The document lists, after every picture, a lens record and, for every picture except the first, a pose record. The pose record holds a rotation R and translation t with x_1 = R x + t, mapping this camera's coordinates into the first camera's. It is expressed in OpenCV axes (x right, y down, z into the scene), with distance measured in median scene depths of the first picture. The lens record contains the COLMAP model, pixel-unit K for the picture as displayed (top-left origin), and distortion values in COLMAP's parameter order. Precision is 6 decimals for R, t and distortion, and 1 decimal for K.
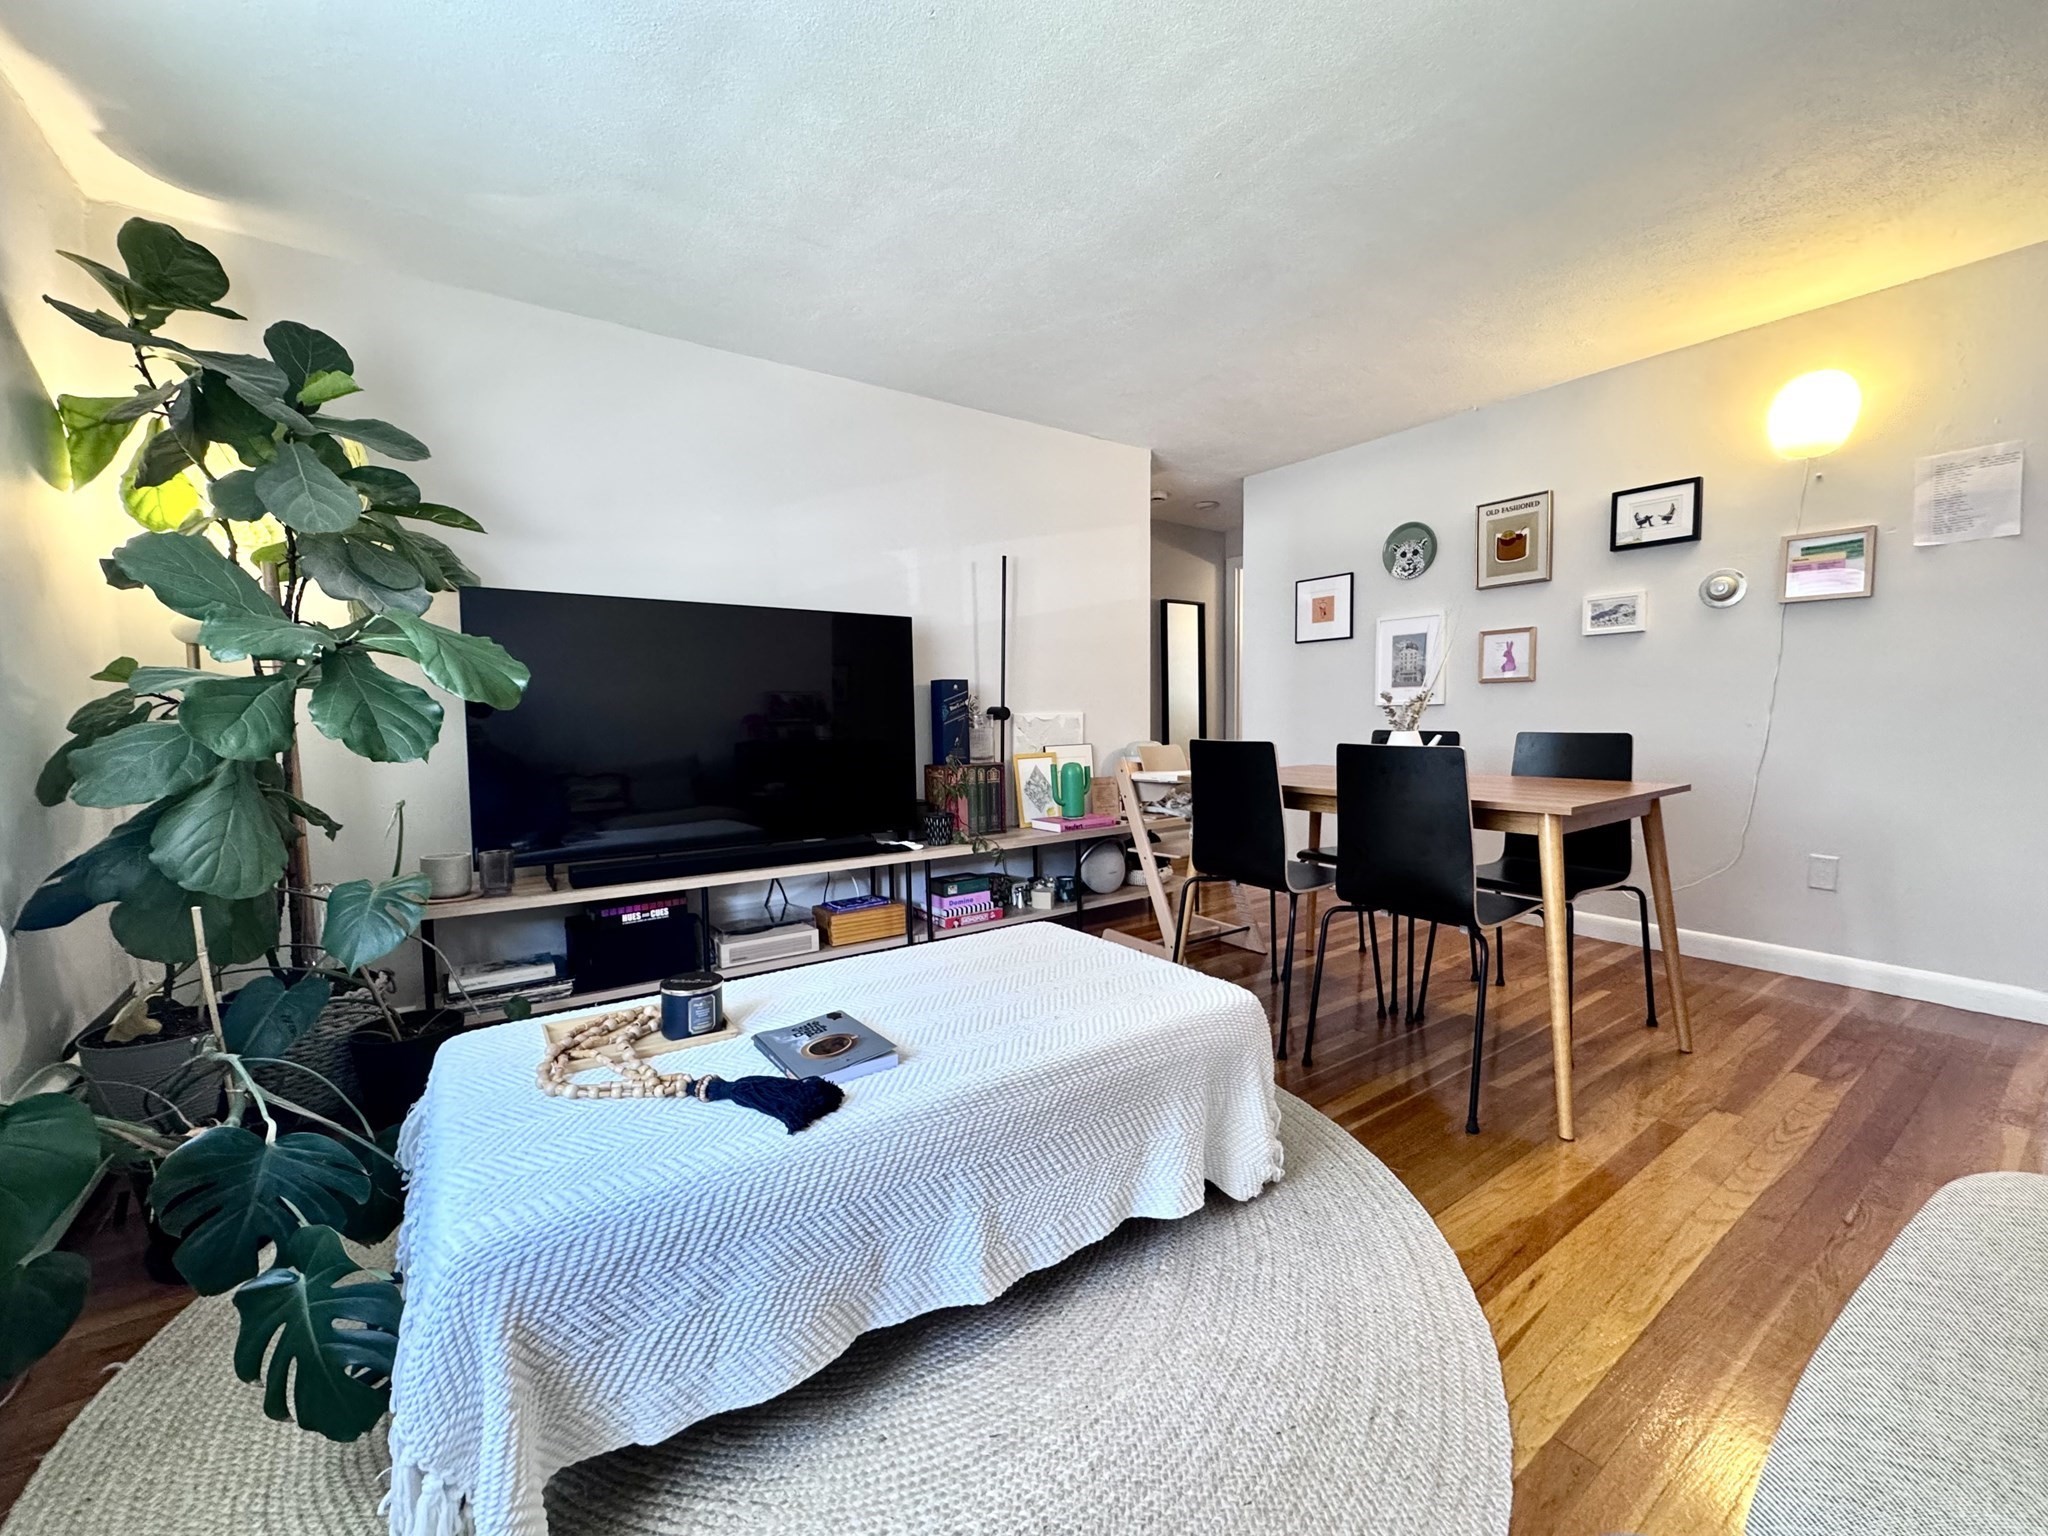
lens RADIAL K [[839.6, 0, 1030.4], [0, 839.6, 749.7], [0, 0, 1]] dist [-0.000735, -0.000079]
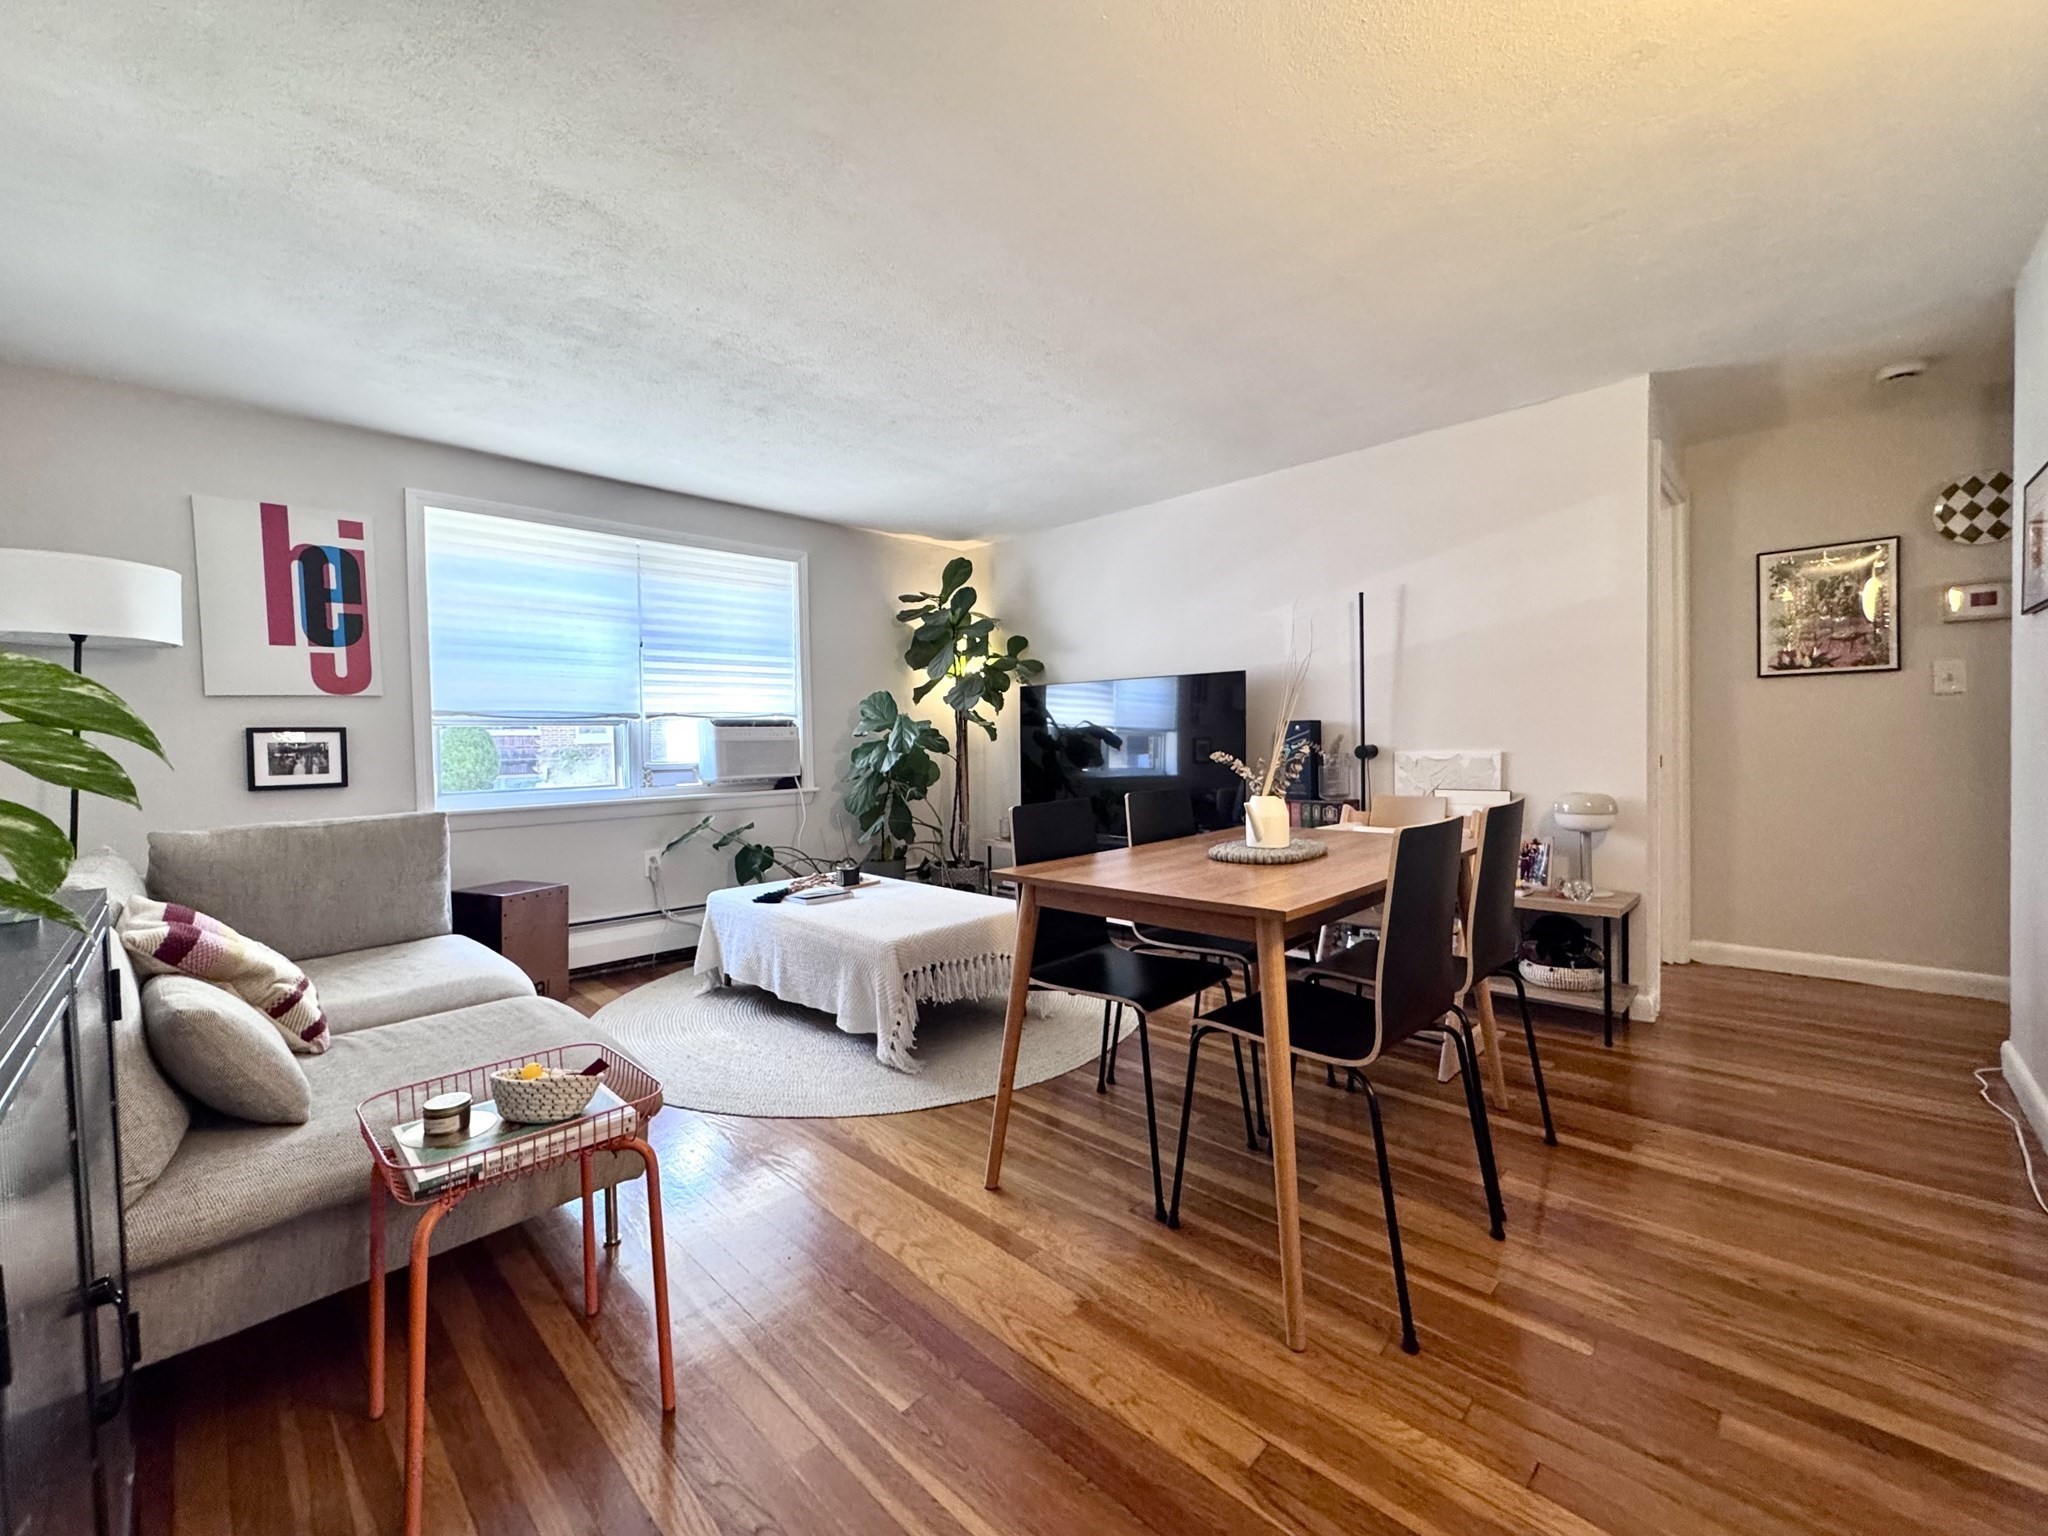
lens RADIAL K [[839.6, 0, 1030.4], [0, 839.6, 749.7], [0, 0, 1]] dist [-0.000735, -0.000079]
pose [[0.171760, 0.022901, -0.984873, 0.899562], [-0.021416, 0.999580, 0.019508, -0.059101], [0.984906, 0.017741, 0.172179, 0.461728]]
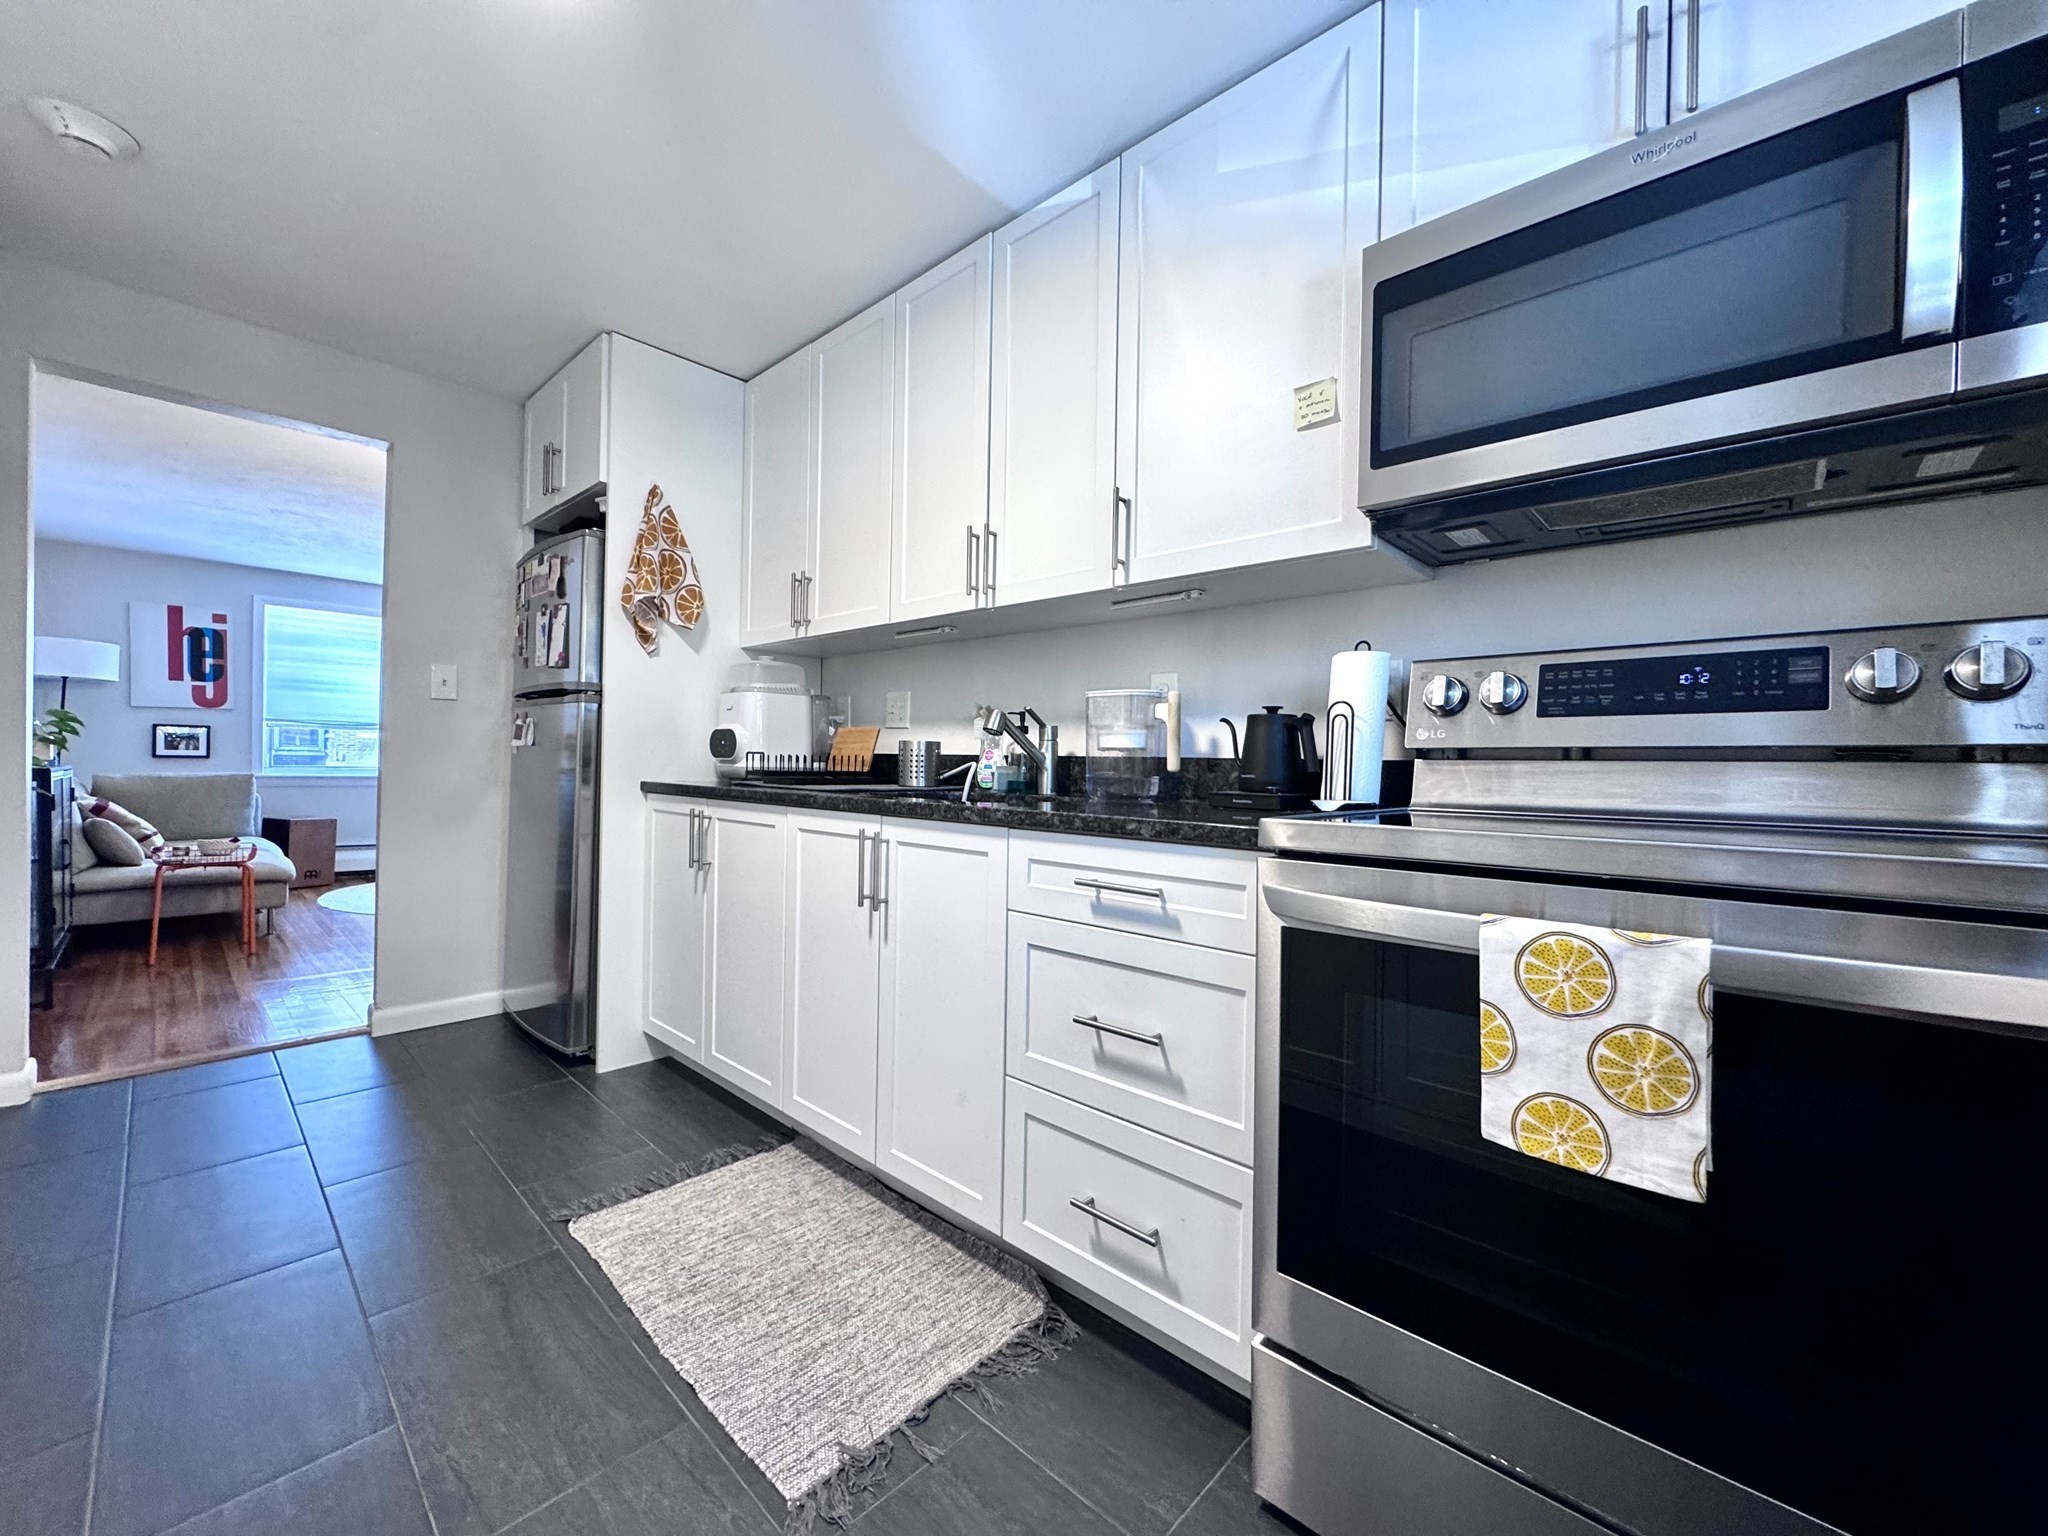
lens RADIAL K [[826.0, 0, 1026.0], [0, 826.0, 765.3], [0, 0, 1]] dist [-0.000601, -0.000229]
pose [[0.189562, 0.018078, -0.981702, 1.836935], [-0.062543, 0.998022, 0.006302, -0.084119], [0.979875, 0.060204, 0.190318, 1.199982]]
